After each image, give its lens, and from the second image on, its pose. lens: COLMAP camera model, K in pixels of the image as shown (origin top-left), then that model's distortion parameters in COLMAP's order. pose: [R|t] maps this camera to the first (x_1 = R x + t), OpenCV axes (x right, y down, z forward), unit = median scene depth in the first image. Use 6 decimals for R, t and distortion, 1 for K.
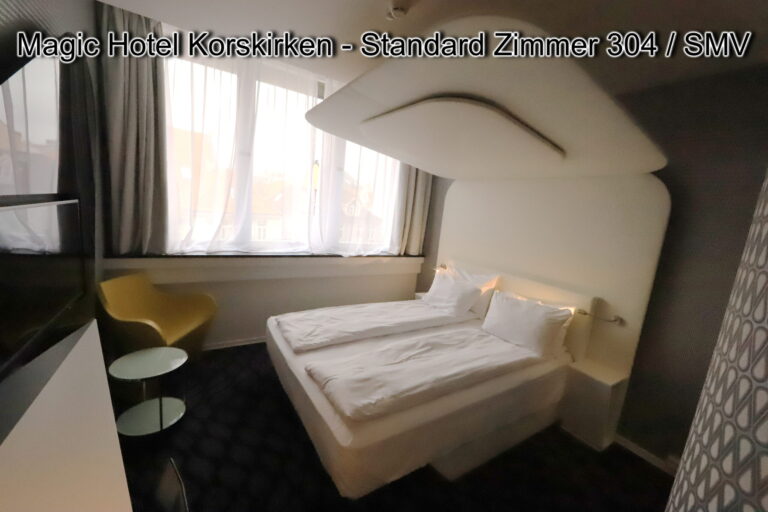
lens RADIAL K [[302.2, 0, 381.9], [0, 302.2, 259.1], [0, 0, 1]] dist [-0.006541, -0.000012]
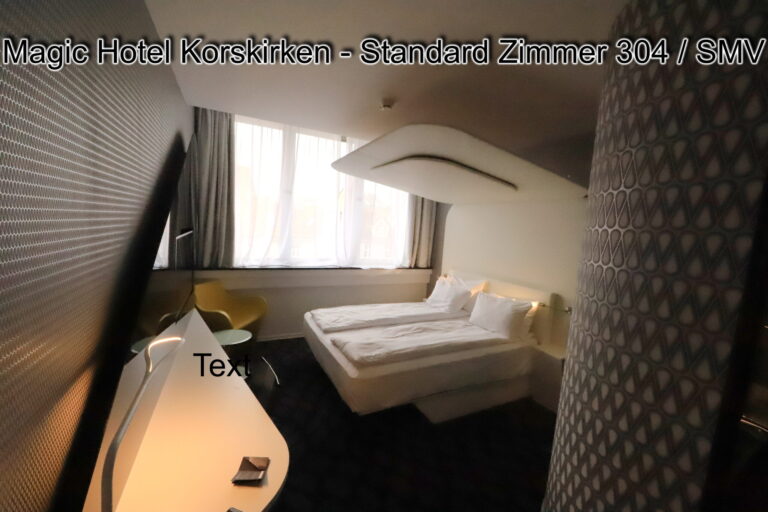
lens RADIAL K [[302.2, 0, 381.9], [0, 302.2, 259.1], [0, 0, 1]] dist [-0.006541, -0.000012]
pose [[0.994711, -0.021397, -0.100461, 0.099277], [0.014507, 0.997523, -0.068823, 0.050920], [0.101685, 0.067001, 0.992558, -0.305051]]
